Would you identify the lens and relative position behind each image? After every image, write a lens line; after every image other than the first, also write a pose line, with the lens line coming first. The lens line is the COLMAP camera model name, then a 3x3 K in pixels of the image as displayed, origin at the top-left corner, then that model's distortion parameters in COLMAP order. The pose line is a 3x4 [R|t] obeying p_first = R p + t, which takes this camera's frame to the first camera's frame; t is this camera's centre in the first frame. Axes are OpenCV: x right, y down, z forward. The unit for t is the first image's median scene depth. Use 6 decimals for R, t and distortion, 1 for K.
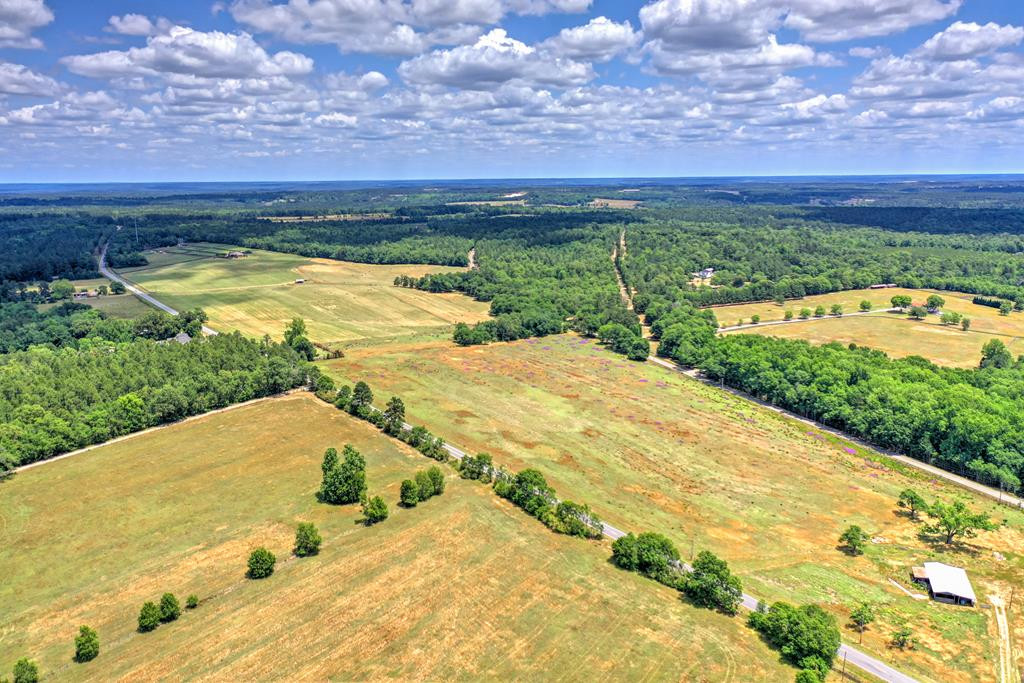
lens RADIAL K [[809.0, 0, 512.0], [0, 809.0, 341.5], [0, 0, 1]] dist [0.002718, 0.017700]
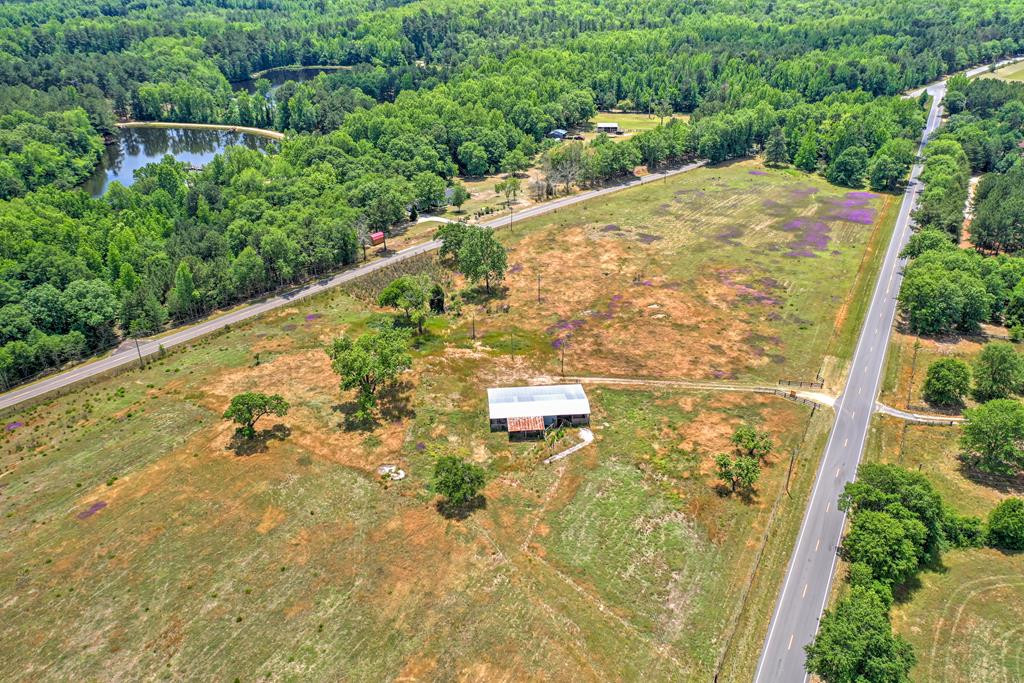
lens RADIAL K [[809.0, 0, 512.0], [0, 809.0, 341.5], [0, 0, 1]] dist [0.002718, 0.017700]
pose [[-0.409692, -0.420671, 0.809437, 0.055378], [0.202088, 0.823421, 0.530225, -0.081892], [-0.889558, 0.380806, -0.252336, 1.158252]]
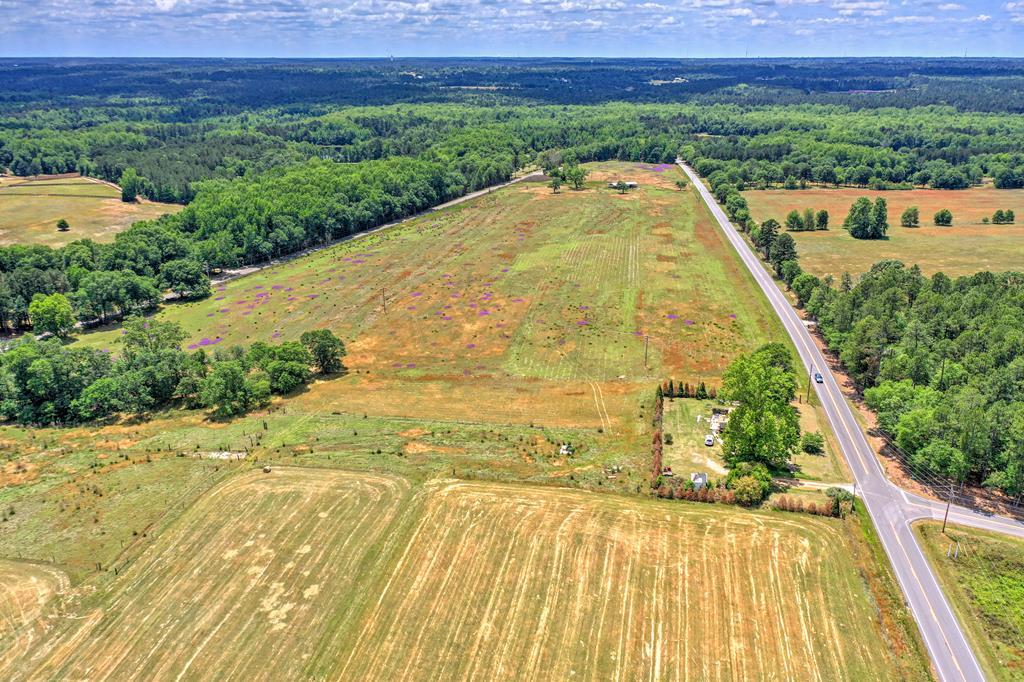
lens RADIAL K [[809.0, 0, 512.0], [0, 809.0, 341.0], [0, 0, 1]] dist [0.002718, 0.017700]
pose [[-0.692119, -0.232501, 0.683312, -0.871830], [0.158369, 0.874712, 0.458037, -0.397997], [-0.704195, 0.425231, -0.568584, 2.643357]]
